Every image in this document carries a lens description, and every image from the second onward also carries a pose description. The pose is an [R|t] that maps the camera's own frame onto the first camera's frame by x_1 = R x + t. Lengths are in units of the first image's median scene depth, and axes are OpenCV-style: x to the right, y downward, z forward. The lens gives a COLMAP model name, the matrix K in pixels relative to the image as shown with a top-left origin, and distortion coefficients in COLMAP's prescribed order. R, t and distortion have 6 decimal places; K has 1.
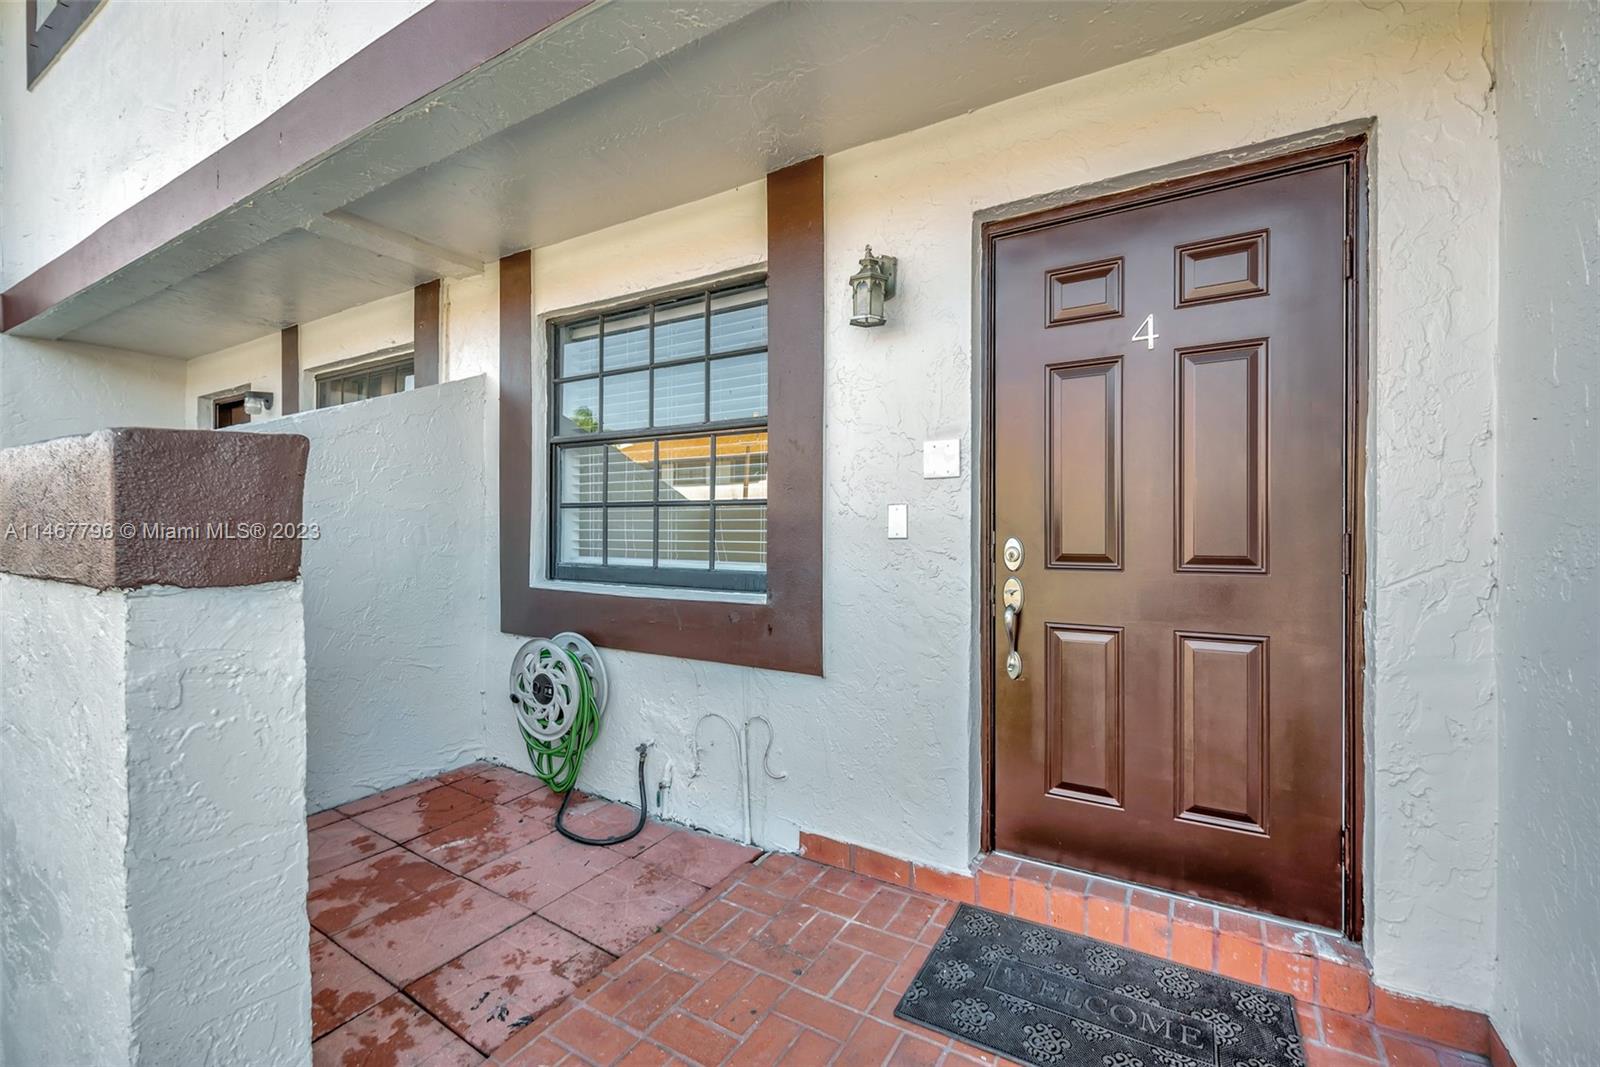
lens RADIAL K [[643.0, 0, 817.5], [0, 643.0, 527.5], [0, 0, 1]] dist [-0.000637, 0.001548]
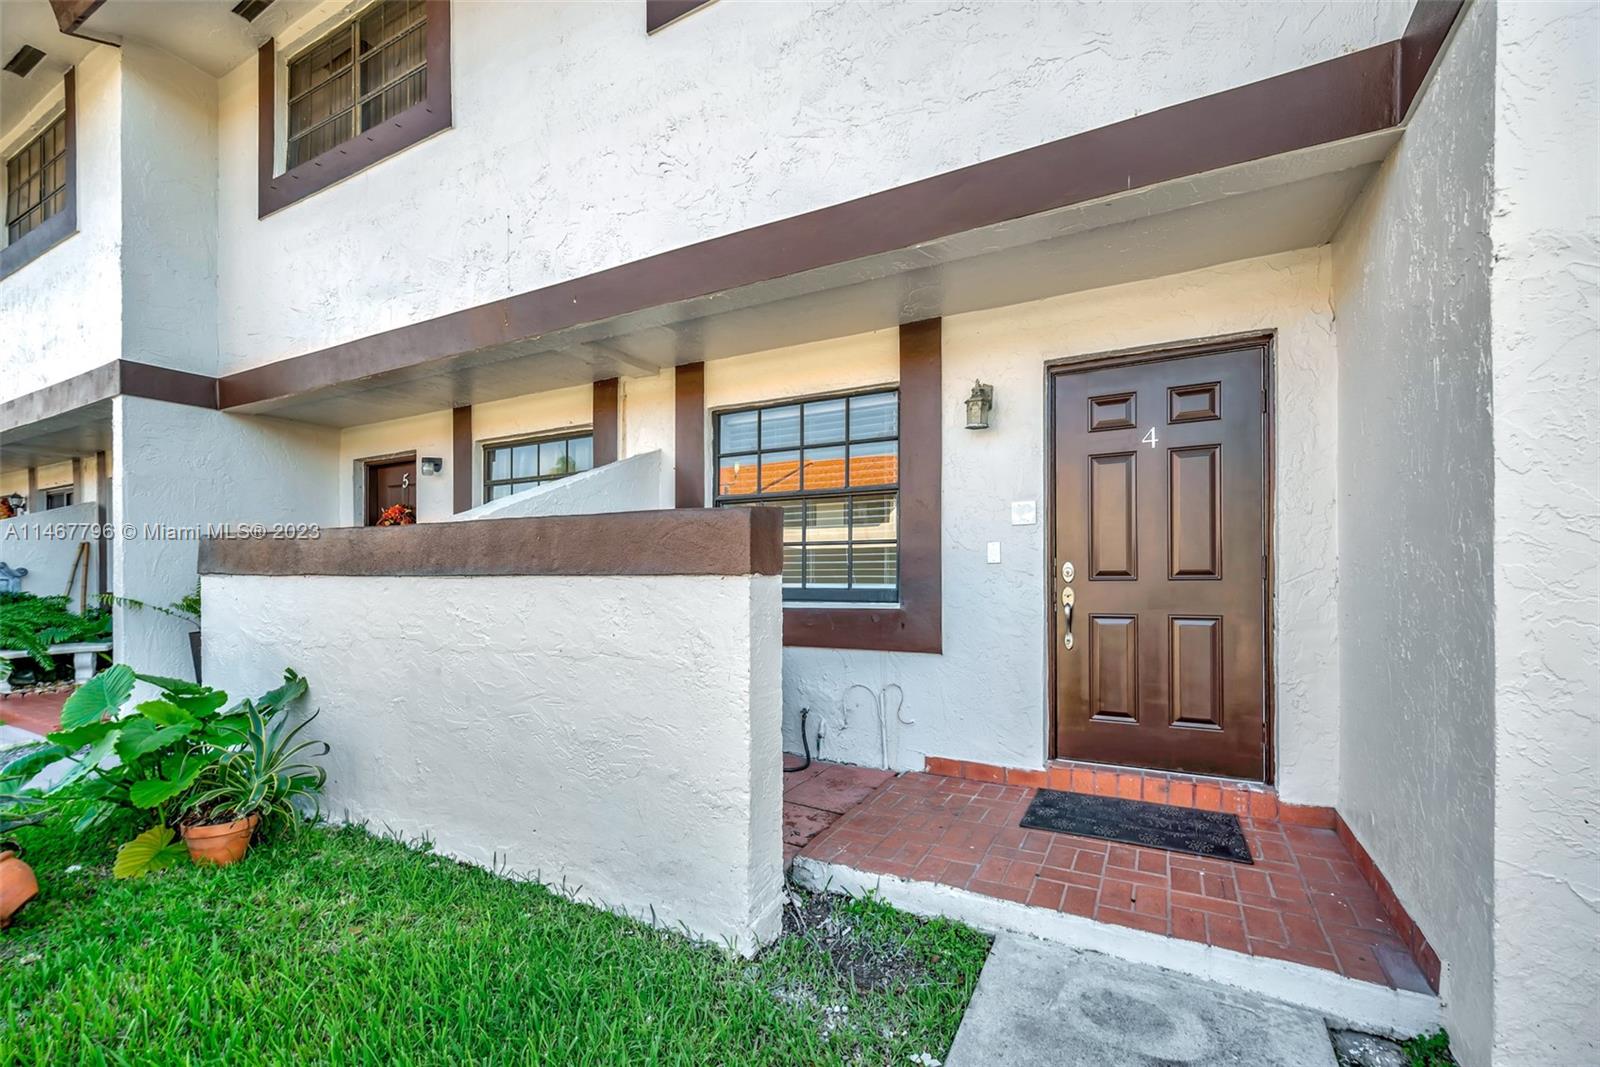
lens RADIAL K [[643.0, 0, 812.6], [0, 643.0, 574.2], [0, 0, 1]] dist [-0.000637, 0.001548]
pose [[0.999139, -0.009360, 0.040413, -0.401695], [0.009178, 0.999947, 0.004688, 0.033357], [-0.040455, -0.004313, 0.999172, -0.585150]]
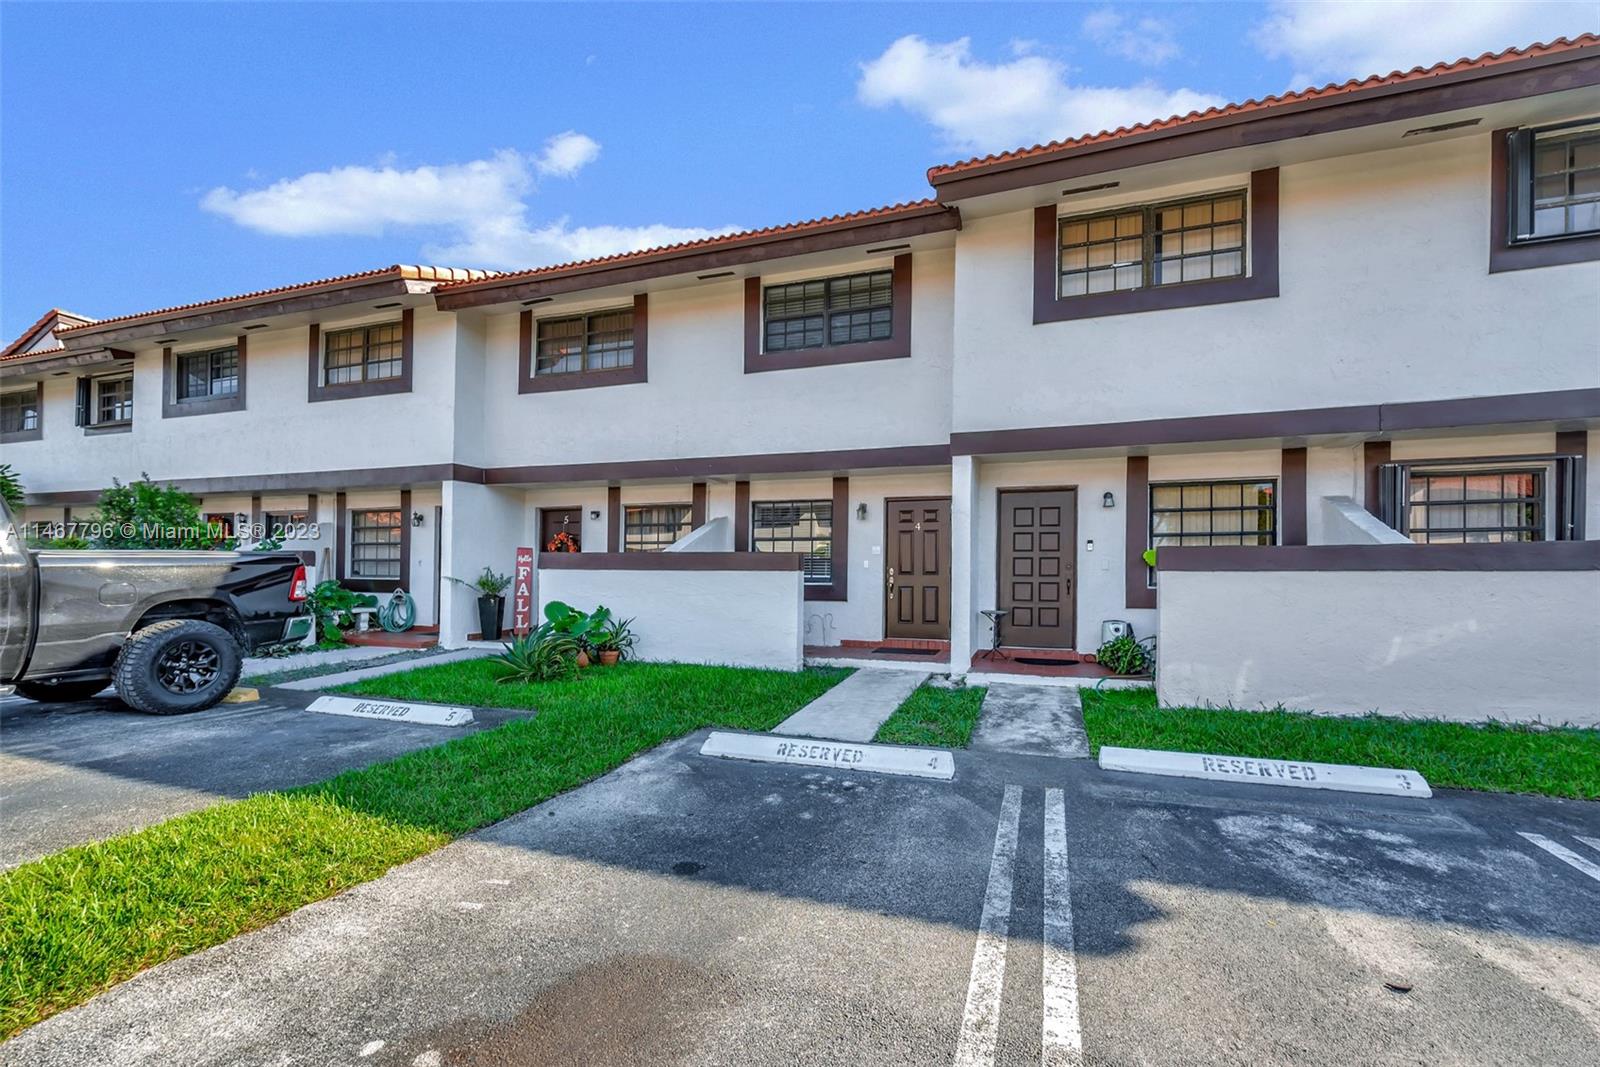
lens RADIAL K [[643.0, 0, 810.4], [0, 643.0, 570.4], [0, 0, 1]] dist [-0.000637, 0.001548]
pose [[0.981873, -0.001242, 0.189534, -1.126268], [0.000331, 0.999988, 0.004842, 0.011415], [-0.189538, -0.004691, 0.981862, -3.367488]]
